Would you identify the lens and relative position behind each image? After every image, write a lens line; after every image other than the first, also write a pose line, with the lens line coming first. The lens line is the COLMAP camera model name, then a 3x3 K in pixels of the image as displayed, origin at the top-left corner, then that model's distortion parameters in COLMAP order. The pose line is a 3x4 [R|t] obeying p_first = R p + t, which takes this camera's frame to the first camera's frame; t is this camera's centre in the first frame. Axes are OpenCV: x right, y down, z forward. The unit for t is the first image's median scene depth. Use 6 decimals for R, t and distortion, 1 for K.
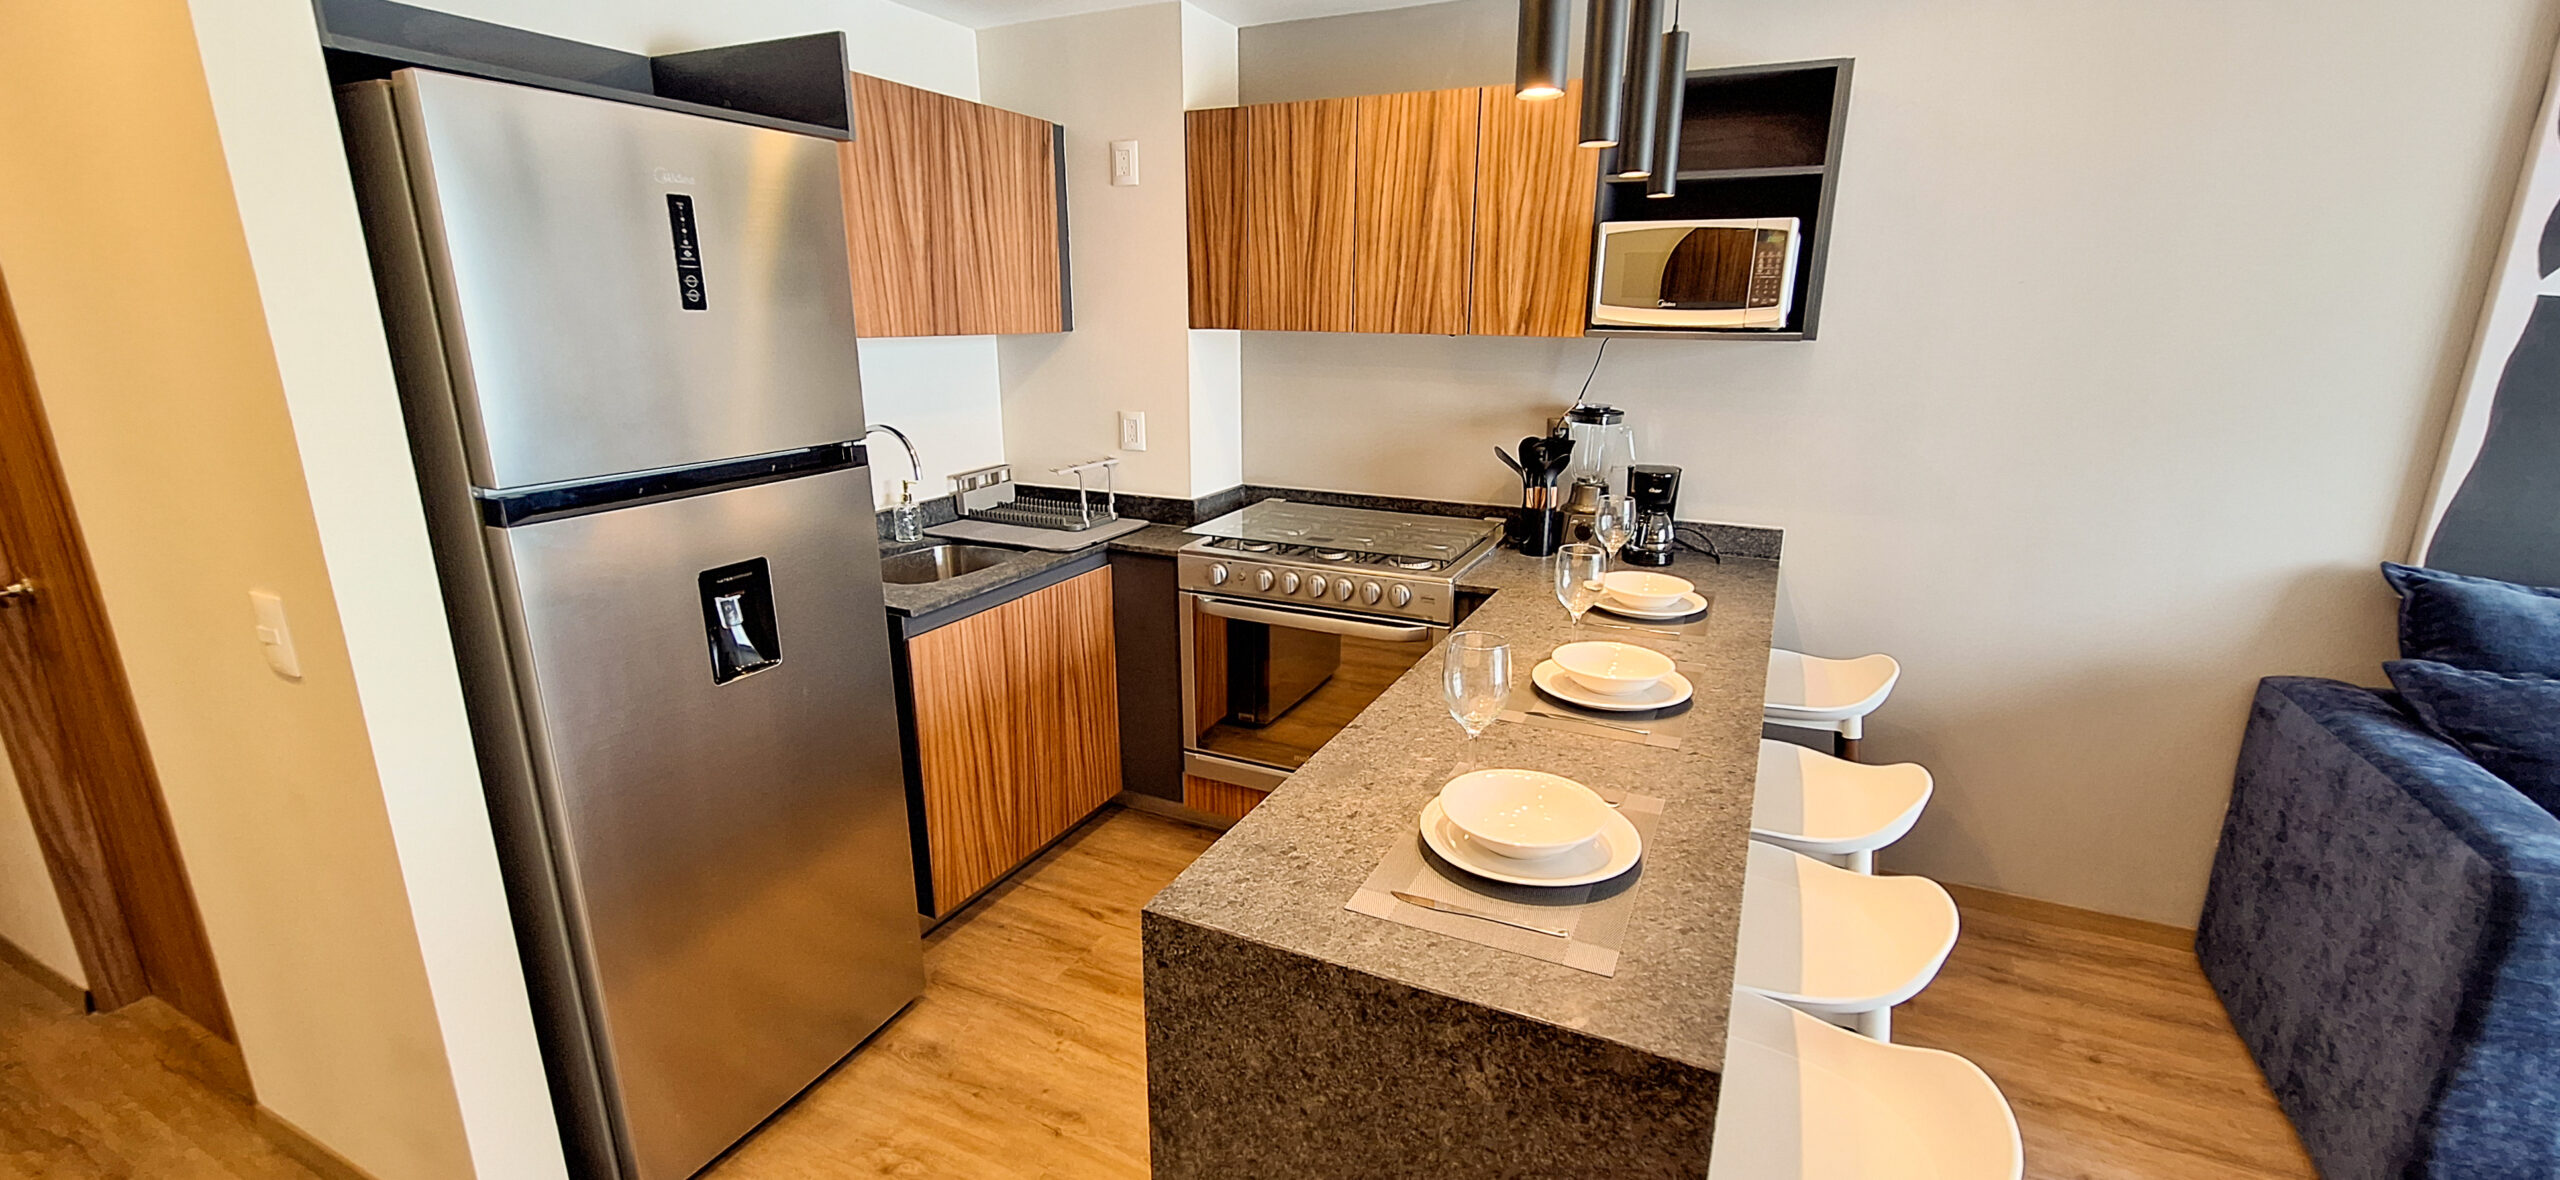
lens RADIAL K [[1047.7, 0, 1282.2], [0, 1047.7, 590.6], [0, 0, 1]] dist [0.001600, -0.000104]
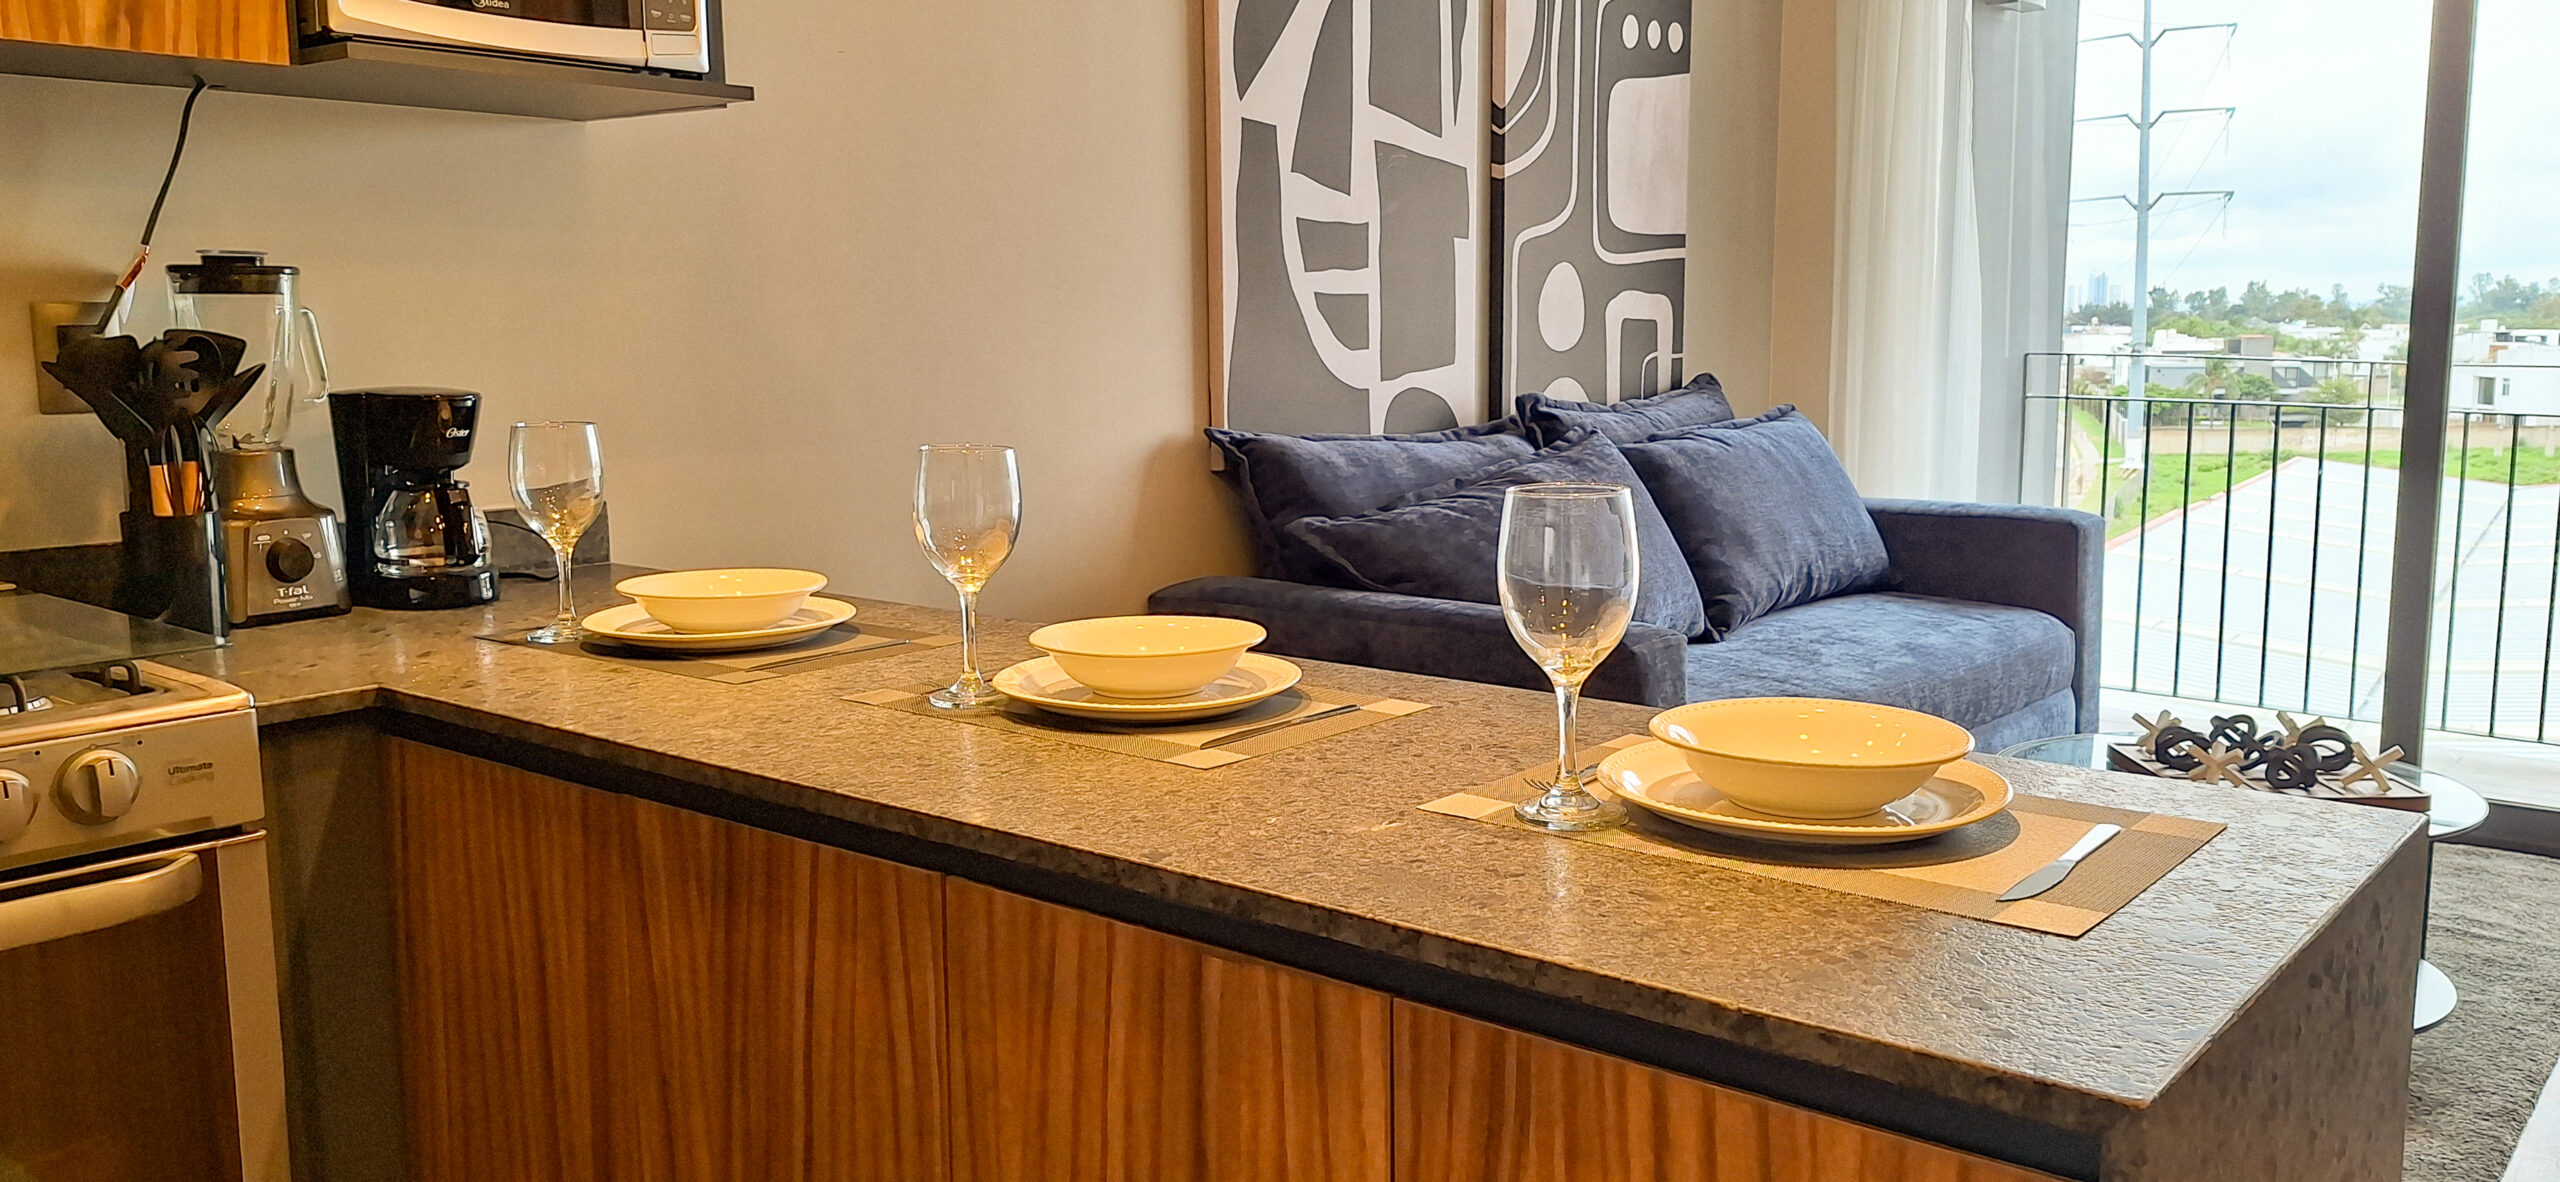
lens RADIAL K [[1969.8, 0, 1280.0], [0, 1969.8, 591.0], [0, 0, 1]] dist [0.075668, 0.000095]
pose [[0.237907, -0.141612, 0.960909, -0.396448], [0.260146, 0.962459, 0.077432, -0.006546], [-0.935801, 0.231555, 0.265815, 0.478978]]
